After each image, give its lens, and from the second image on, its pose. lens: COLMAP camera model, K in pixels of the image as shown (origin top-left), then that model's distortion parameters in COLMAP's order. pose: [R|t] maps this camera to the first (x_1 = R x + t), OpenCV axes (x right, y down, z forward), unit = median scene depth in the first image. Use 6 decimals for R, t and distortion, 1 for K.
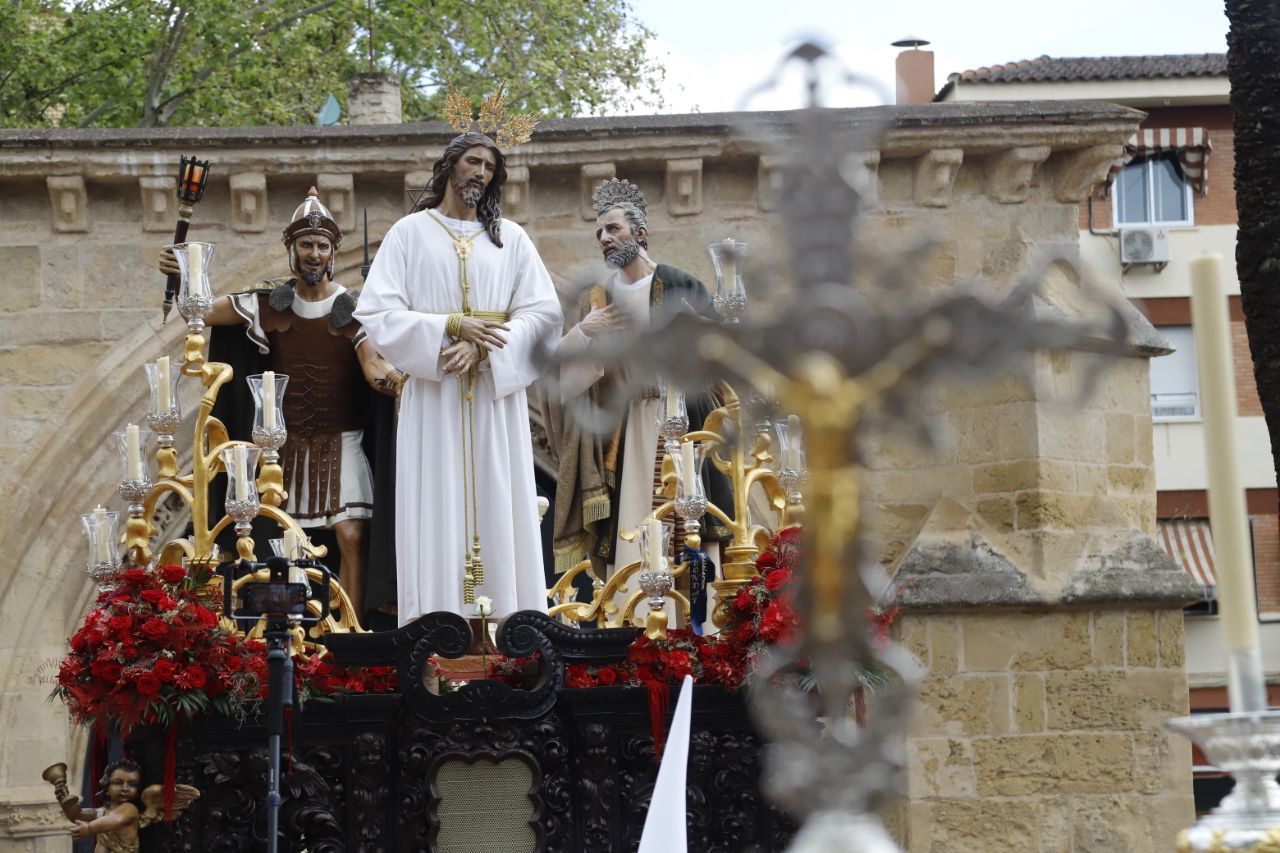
lens RADIAL K [[3675.8, 0, 640.0], [0, 3675.8, 426.5], [0, 0, 1]] dist [0.570860, 0.788233]
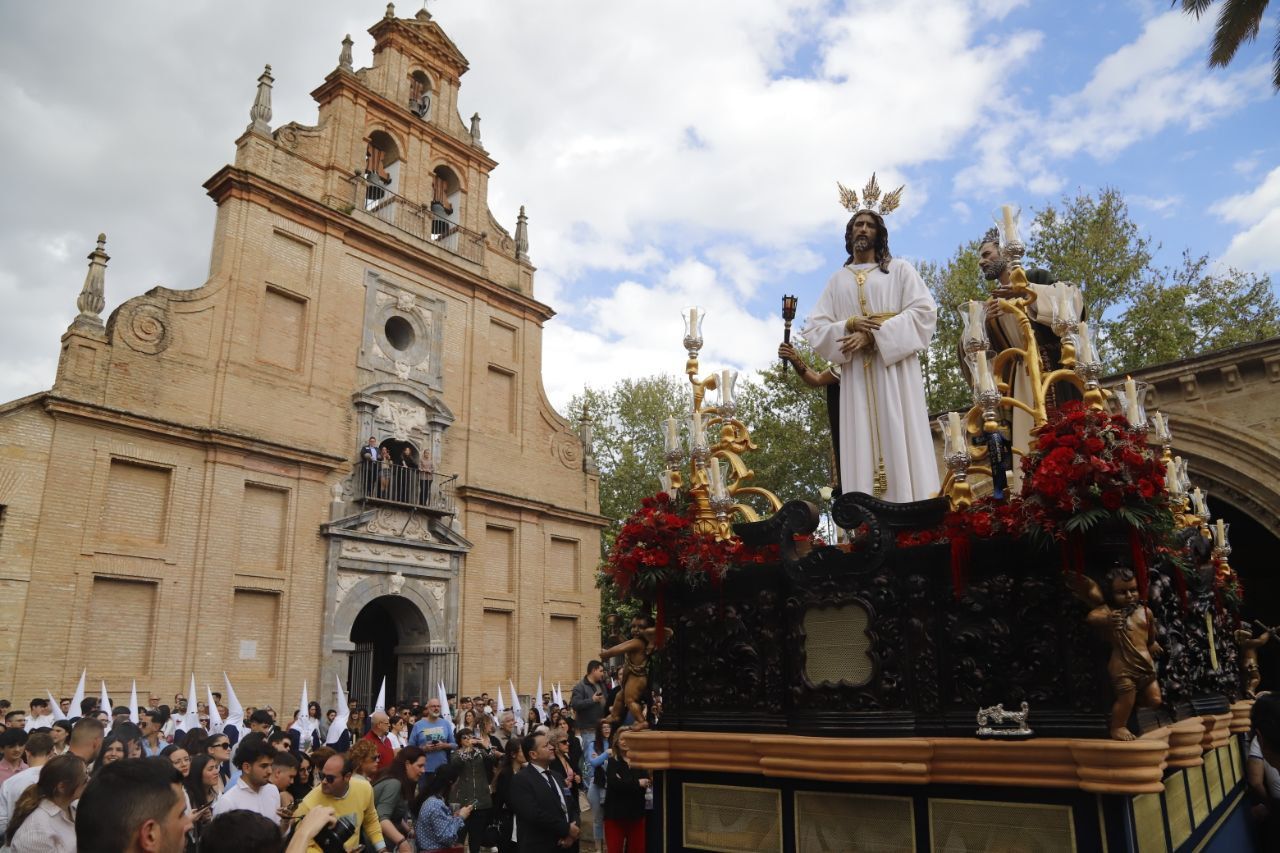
lens RADIAL K [[874.4, 0, 642.3], [0, 874.4, 448.5], [0, 0, 1]] dist [-0.098131, 0.005033]
pose [[0.735254, -0.154816, -0.659874, 0.120269], [0.071704, 0.985868, -0.151403, 0.074845], [0.673988, 0.064004, 0.735964, 0.702834]]
